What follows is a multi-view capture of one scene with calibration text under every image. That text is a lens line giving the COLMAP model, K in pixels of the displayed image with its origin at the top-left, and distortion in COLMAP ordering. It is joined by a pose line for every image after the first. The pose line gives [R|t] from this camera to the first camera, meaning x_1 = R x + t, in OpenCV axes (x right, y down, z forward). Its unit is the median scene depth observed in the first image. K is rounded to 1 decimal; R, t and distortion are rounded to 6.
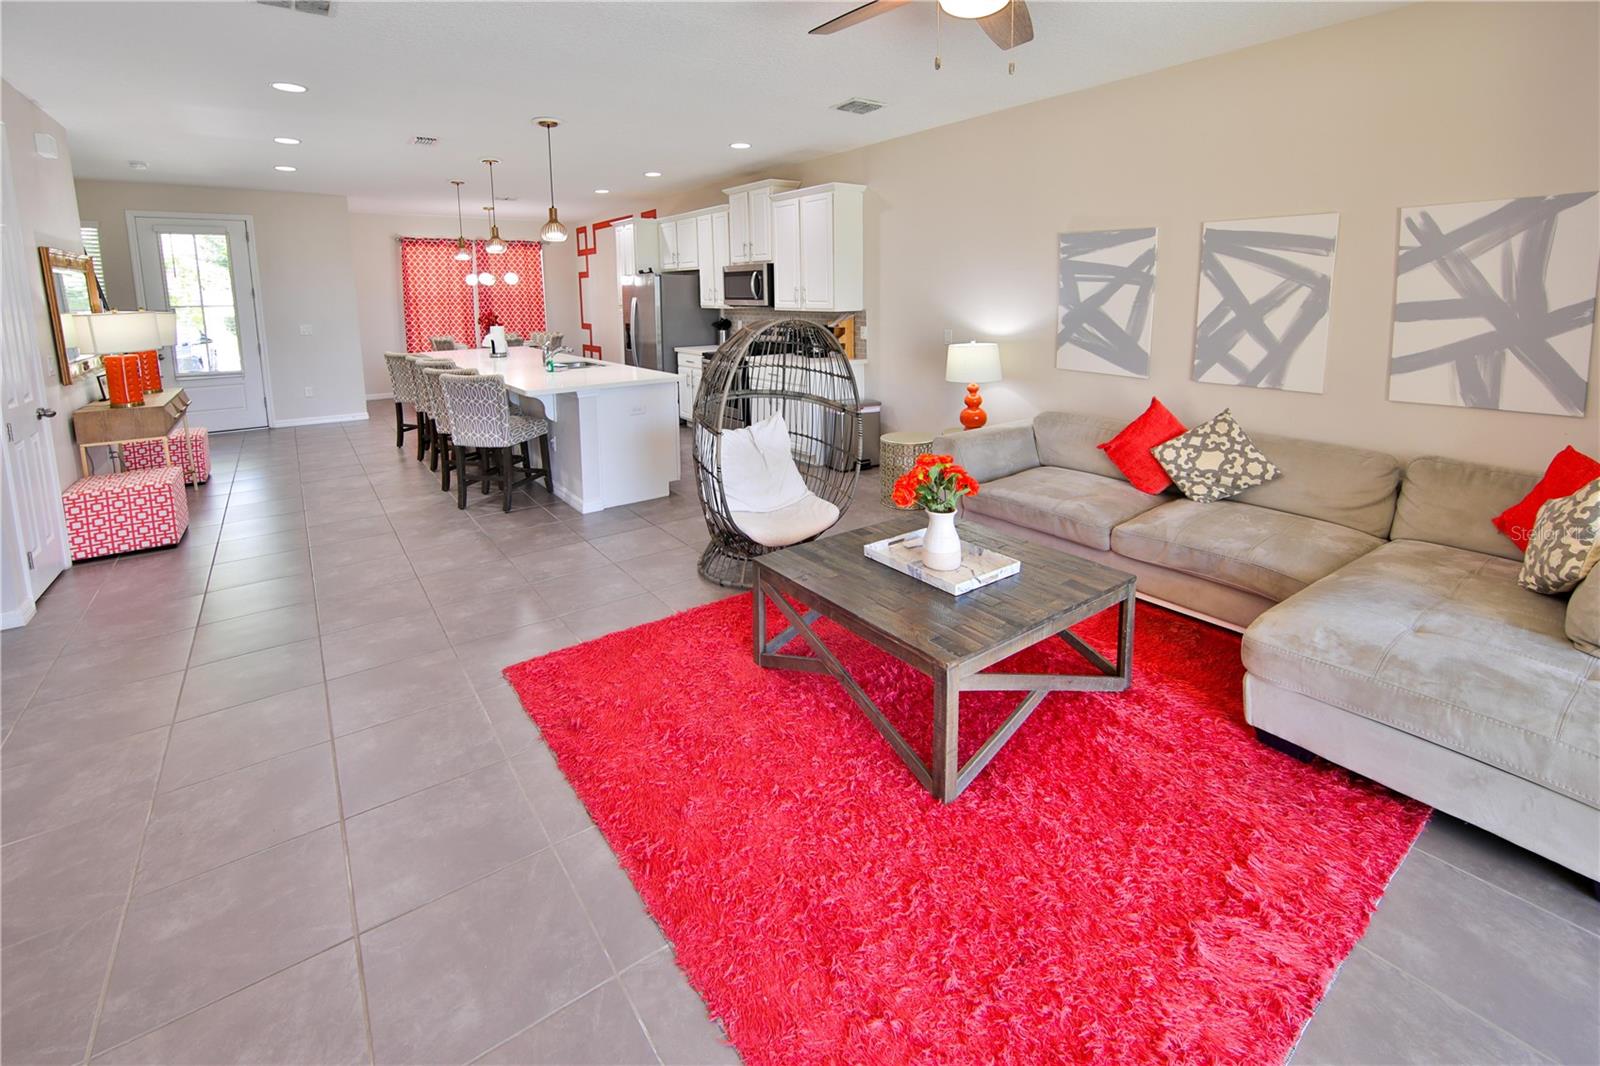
lens RADIAL K [[725.4, 0, 827.9], [0, 725.4, 384.7], [0, 0, 1]] dist [-0.000075, 0.000532]
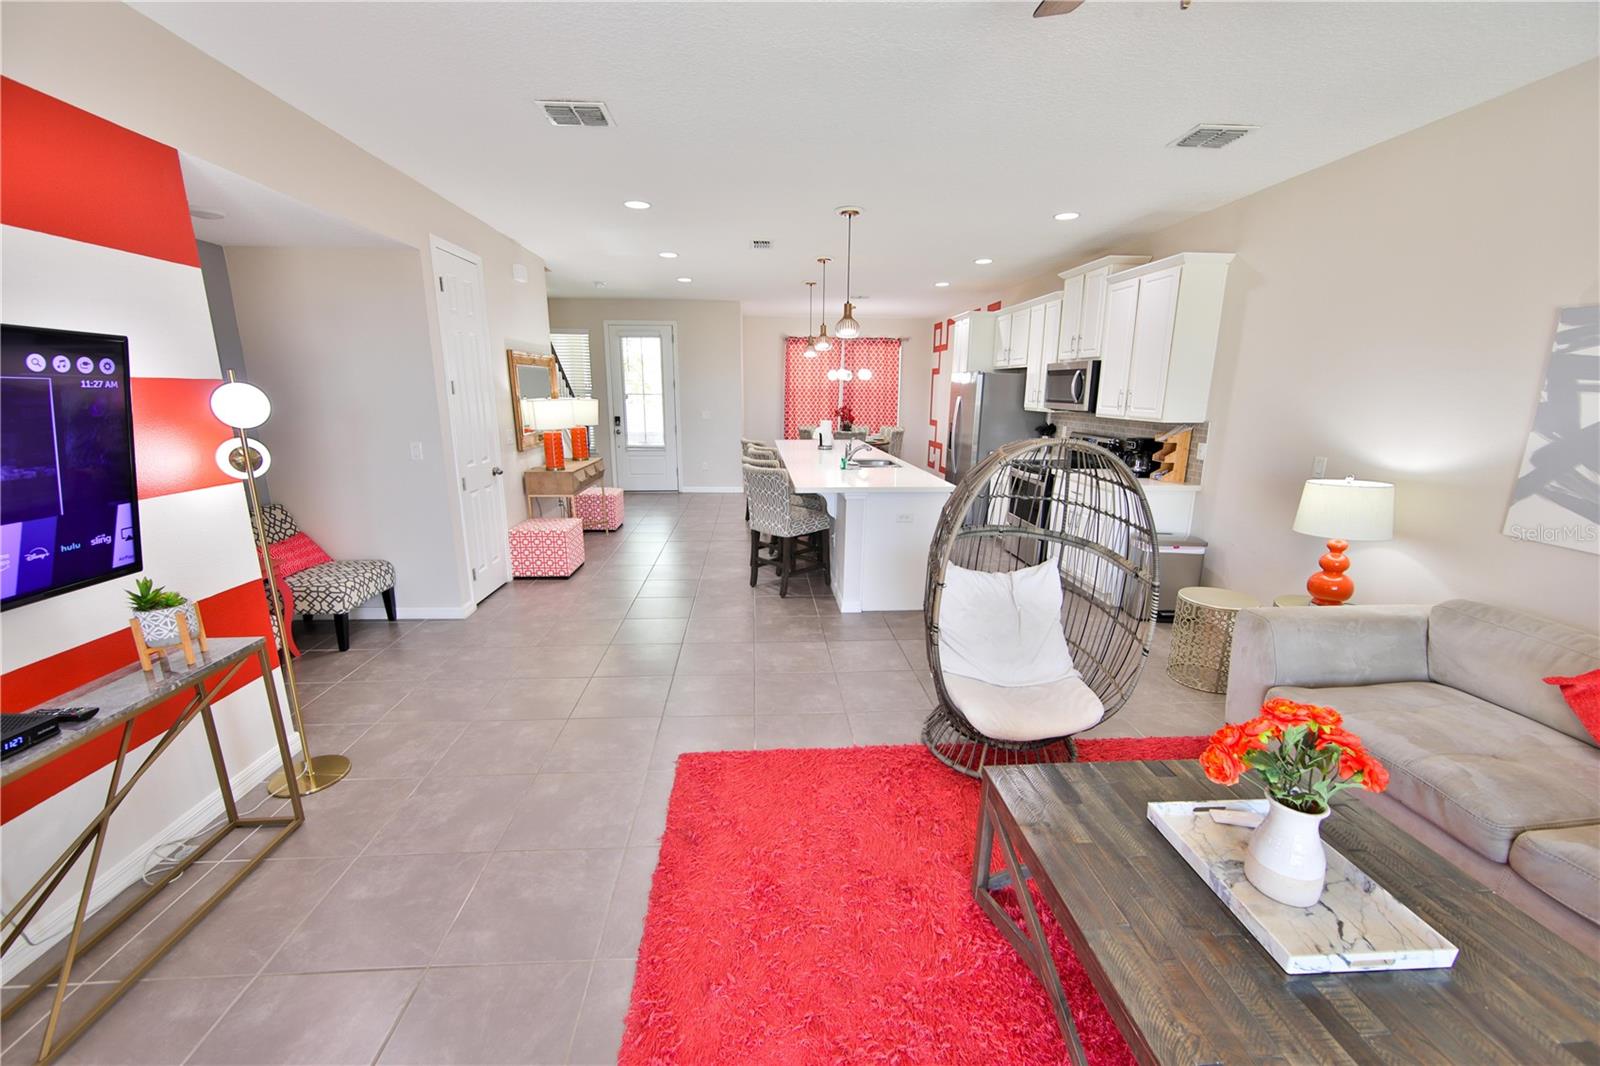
lens RADIAL K [[682.4, 0, 805.3], [0, 682.4, 558.1], [0, 0, 1]] dist [-0.009163, 0.005431]
pose [[0.836135, 0.151570, -0.527167, 0.095587], [-0.088138, 0.985701, 0.143612, -0.025574], [0.541397, -0.073616, 0.837538, 0.142931]]
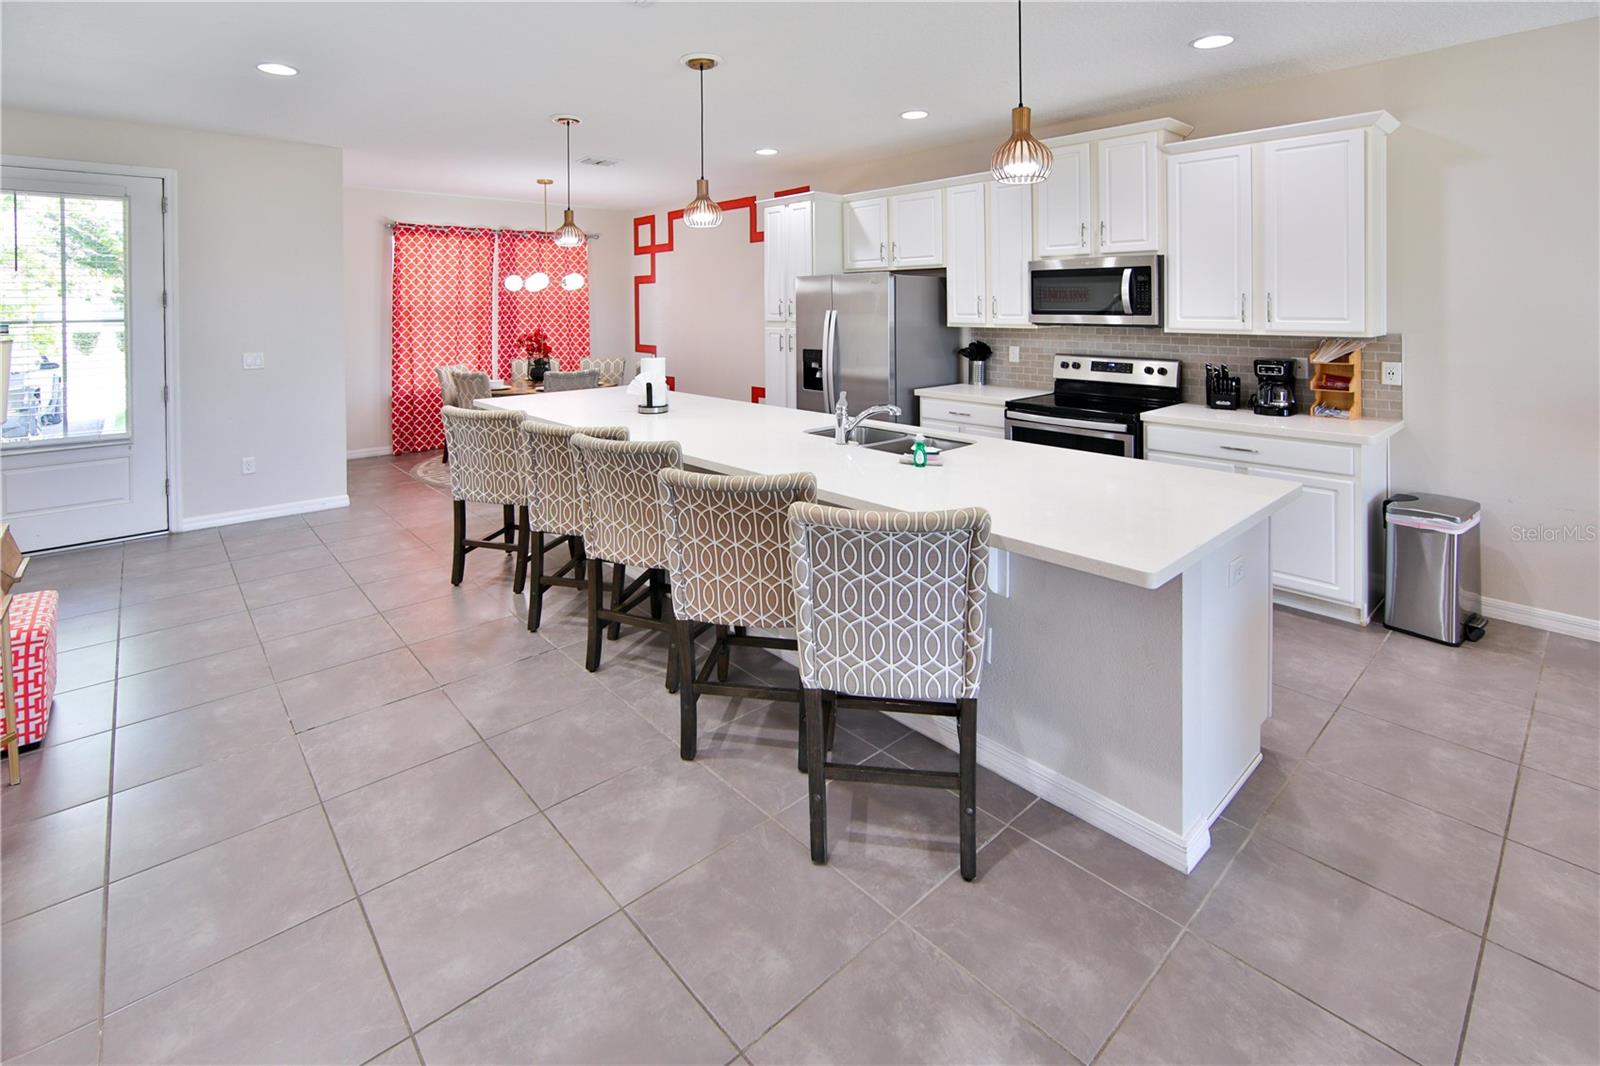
lens RADIAL K [[678.8, 0, 800.5], [0, 678.8, 308.2], [0, 0, 1]] dist [0.002897, -0.000006]
pose [[0.990736, 0.006066, 0.135667, -0.482974], [0.010950, 0.992180, -0.124331, -0.060515], [-0.135360, 0.124665, 0.982922, 0.527809]]
